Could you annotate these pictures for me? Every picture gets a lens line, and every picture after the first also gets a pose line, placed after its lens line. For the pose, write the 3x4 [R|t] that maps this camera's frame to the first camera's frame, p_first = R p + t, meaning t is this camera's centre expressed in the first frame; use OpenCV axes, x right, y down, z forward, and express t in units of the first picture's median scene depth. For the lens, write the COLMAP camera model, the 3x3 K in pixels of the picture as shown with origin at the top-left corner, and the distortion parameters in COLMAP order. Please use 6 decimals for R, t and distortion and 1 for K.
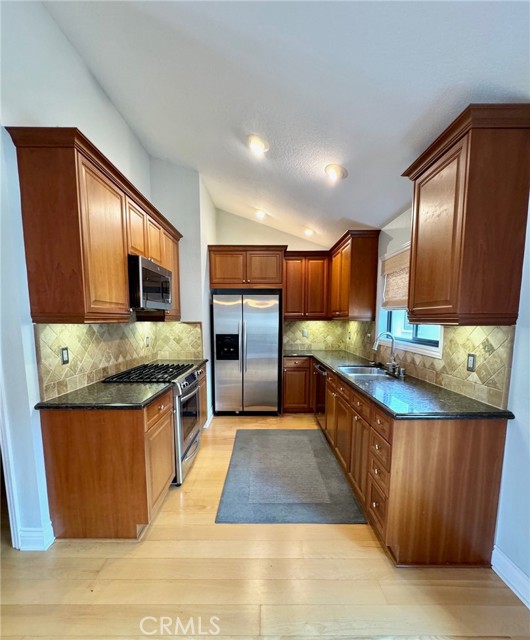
lens RADIAL K [[279.1, 0, 264.2], [0, 279.1, 350.8], [0, 0, 1]] dist [-0.001440, 0.000127]
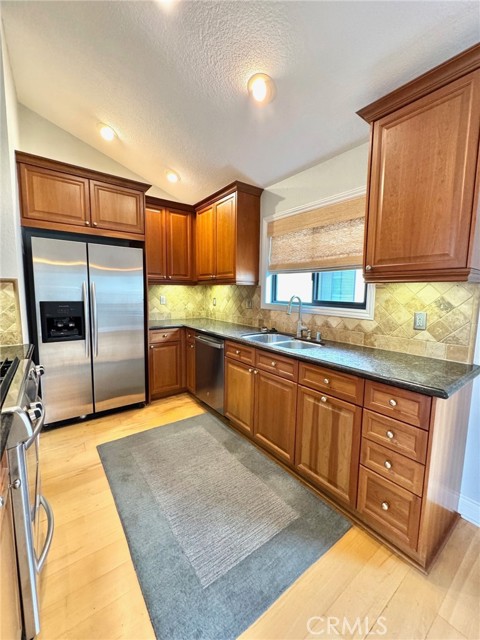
lens RADIAL K [[255.1, 0, 238.8], [0, 255.1, 318.6], [0, 0, 1]] dist [-0.001253, 0.000373]
pose [[0.805201, -0.050619, 0.590838, -0.165217], [0.052508, 0.998523, 0.013988, -0.007584], [-0.590673, 0.019760, 0.806669, 0.310019]]
